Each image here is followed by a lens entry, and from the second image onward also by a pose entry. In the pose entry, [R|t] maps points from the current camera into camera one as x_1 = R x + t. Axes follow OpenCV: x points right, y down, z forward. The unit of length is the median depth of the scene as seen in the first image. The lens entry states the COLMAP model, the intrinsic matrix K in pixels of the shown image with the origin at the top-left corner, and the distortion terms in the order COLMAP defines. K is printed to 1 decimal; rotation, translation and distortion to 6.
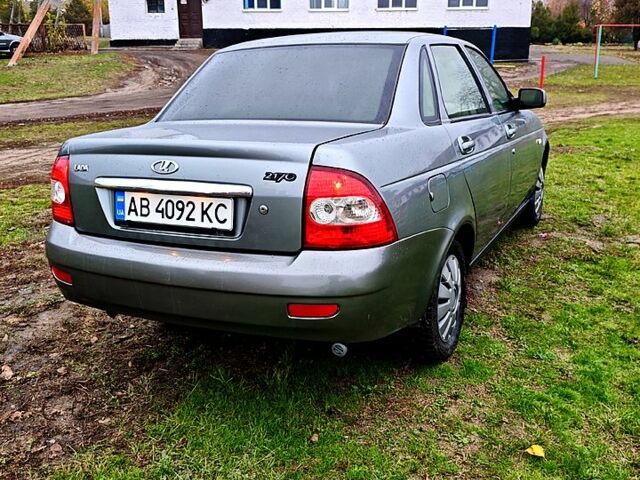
lens RADIAL K [[648.3, 0, 323.1], [0, 648.3, 236.6], [0, 0, 1]] dist [0.118865, -0.273601]
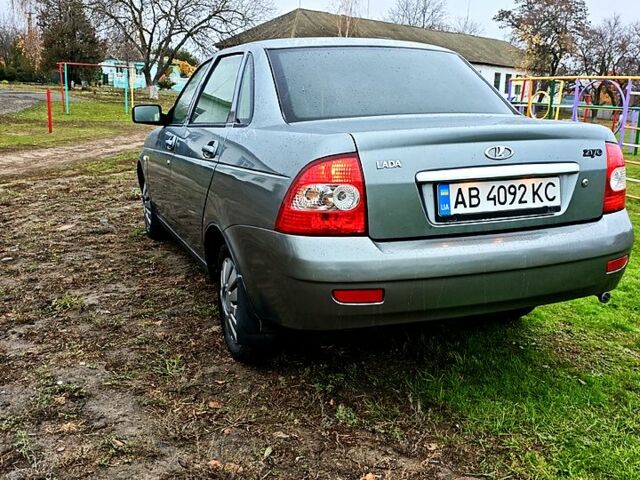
lens RADIAL K [[648.3, 0, 323.1], [0, 648.3, 236.6], [0, 0, 1]] dist [0.118865, -0.273601]
pose [[0.669467, -0.127127, 0.731883, -1.161522], [0.169561, 0.985389, 0.016060, -0.042100], [-0.723231, 0.113347, 0.681241, 0.527267]]
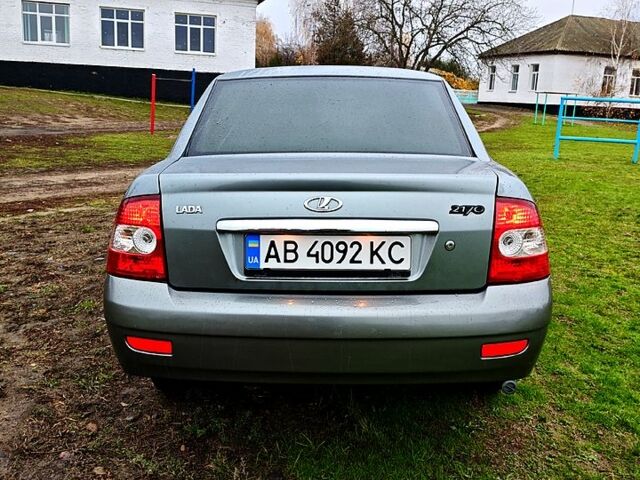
lens RADIAL K [[648.3, 0, 323.1], [0, 648.3, 236.6], [0, 0, 1]] dist [0.118865, -0.273601]
pose [[0.906243, -0.046748, 0.420164, -0.607721], [0.073145, 0.996217, -0.046924, -0.022213], [-0.416381, 0.073258, 0.906234, 0.212526]]
